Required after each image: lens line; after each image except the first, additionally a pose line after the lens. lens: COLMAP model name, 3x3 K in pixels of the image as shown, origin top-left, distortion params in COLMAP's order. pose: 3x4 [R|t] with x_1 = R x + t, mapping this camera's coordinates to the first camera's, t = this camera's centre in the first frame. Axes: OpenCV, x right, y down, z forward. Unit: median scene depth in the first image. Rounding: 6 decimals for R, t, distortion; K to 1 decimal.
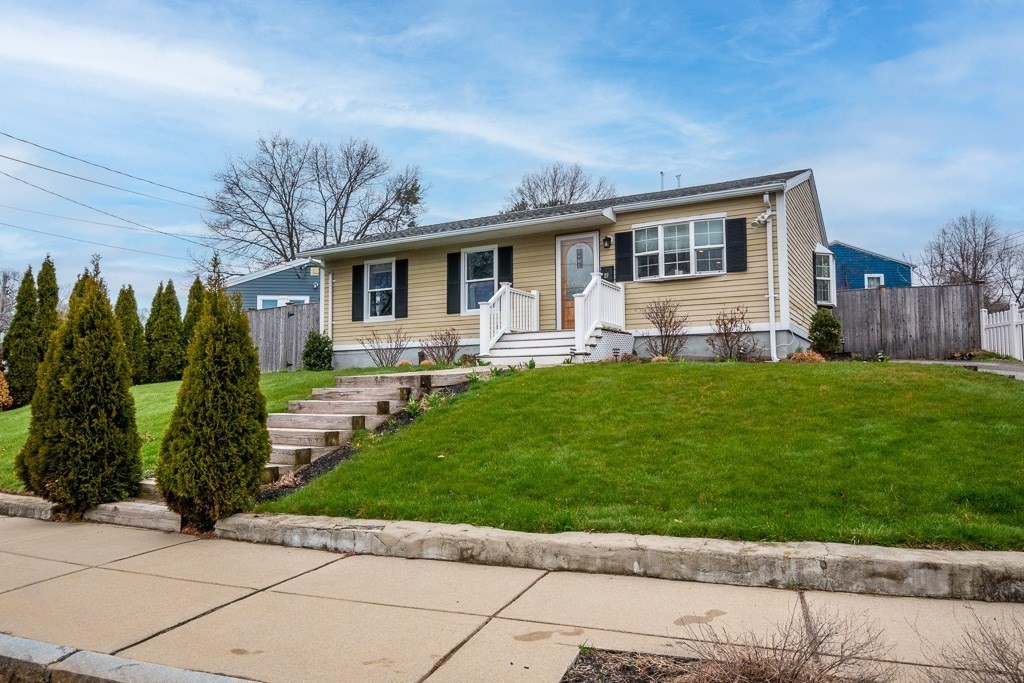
lens RADIAL K [[702.3, 0, 507.8], [0, 702.3, 340.0], [0, 0, 1]] dist [-0.015737, 0.024920]
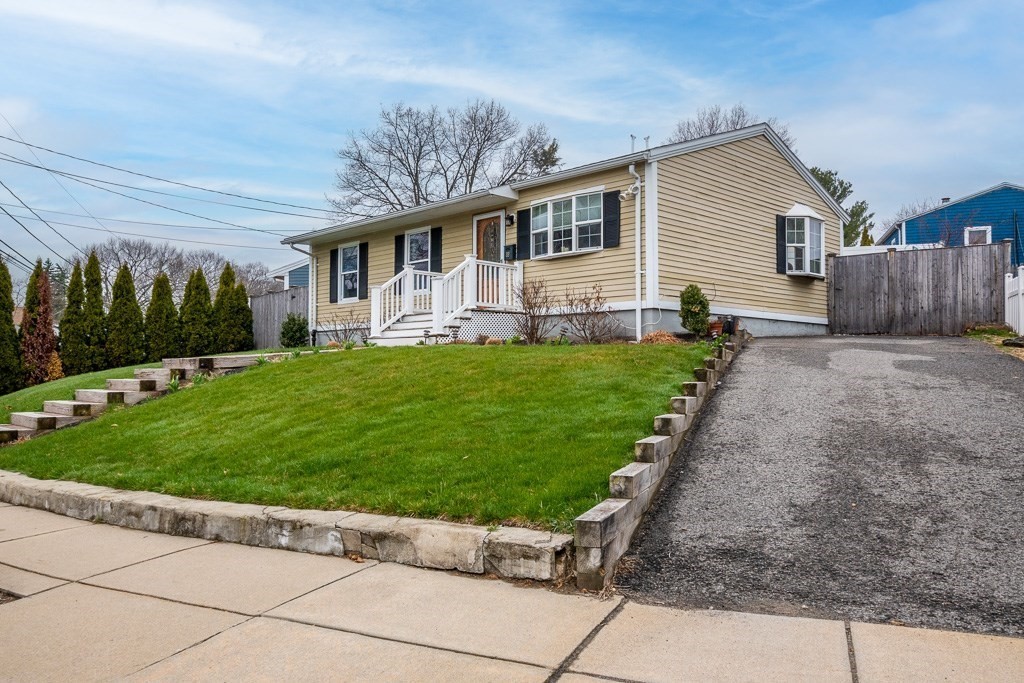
lens RADIAL K [[782.3, 0, 509.7], [0, 782.3, 343.8], [0, 0, 1]] dist [0.000175, 0.021916]
pose [[0.960188, -0.004645, -0.279316, 0.429774], [0.016604, 0.999043, 0.040466, -0.010272], [0.278861, -0.043493, 0.959346, -0.058873]]
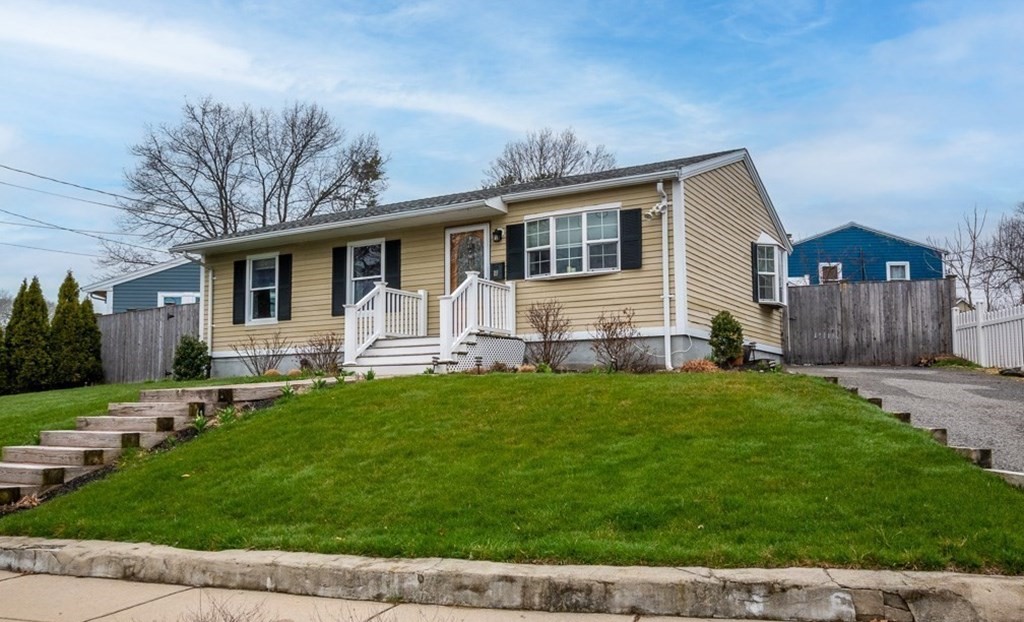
lens RADIAL K [[848.0, 0, 500.2], [0, 848.0, 333.8], [0, 0, 1]] dist [-0.002266, 0.031760]
pose [[0.999804, -0.003760, -0.019444, 0.158574], [0.003650, 0.999977, -0.005681, -0.008737], [0.019465, 0.005609, 0.999795, -0.067045]]
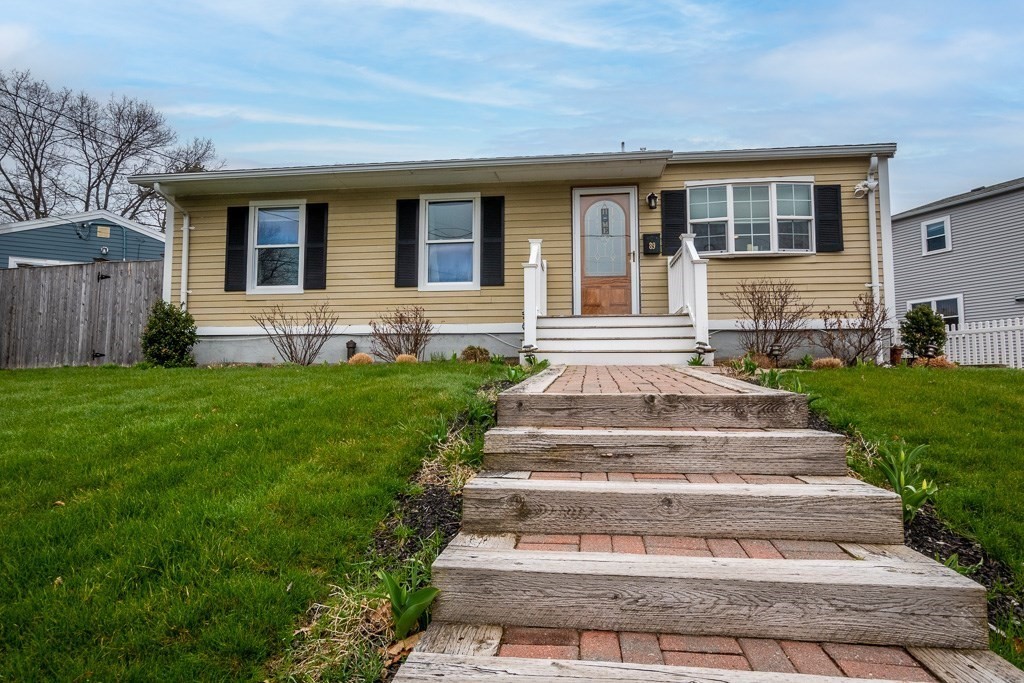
lens RADIAL K [[607.0, 0, 508.1], [0, 607.0, 342.0], [0, 0, 1]] dist [-0.011113, 0.002283]
pose [[0.923090, 0.035107, 0.382979, -0.228007], [-0.035448, 0.999352, -0.006169, 0.017341], [-0.382948, -0.007881, 0.923736, 0.448533]]
